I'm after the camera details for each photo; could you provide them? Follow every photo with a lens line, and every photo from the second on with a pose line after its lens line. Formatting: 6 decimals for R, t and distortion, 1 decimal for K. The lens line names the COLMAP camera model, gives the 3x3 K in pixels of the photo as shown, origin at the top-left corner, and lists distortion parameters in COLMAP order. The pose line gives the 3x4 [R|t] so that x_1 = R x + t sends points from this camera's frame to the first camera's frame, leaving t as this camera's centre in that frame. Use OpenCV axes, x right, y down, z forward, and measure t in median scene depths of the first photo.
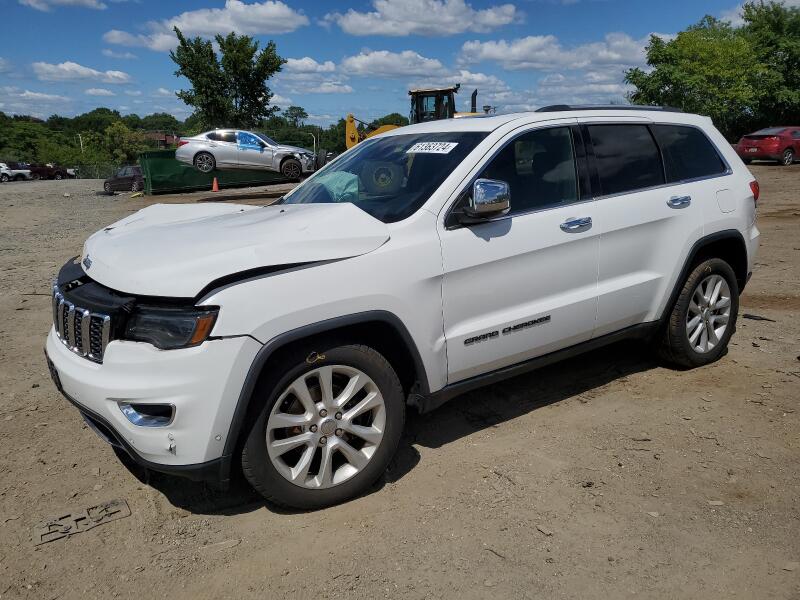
lens RADIAL K [[648.1, 0, 402.4], [0, 648.1, 305.2], [0, 0, 1]] dist [0.044954, -0.030579]
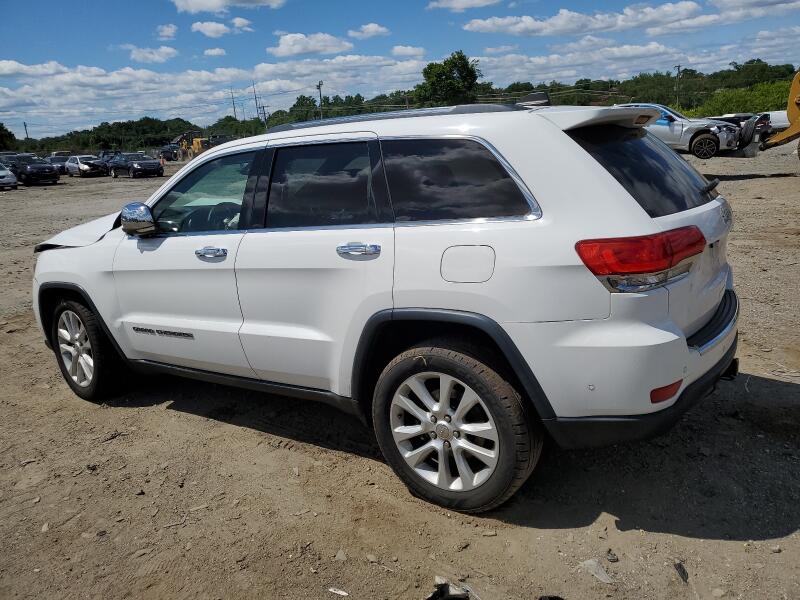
lens RADIAL K [[648.1, 0, 404.7], [0, 648.1, 297.4], [0, 0, 1]] dist [0.044954, -0.030579]
pose [[0.364331, 0.227208, -0.903128, 1.144940], [-0.163430, 0.970330, 0.178185, -0.253438], [0.916817, 0.082680, 0.390654, 0.793049]]
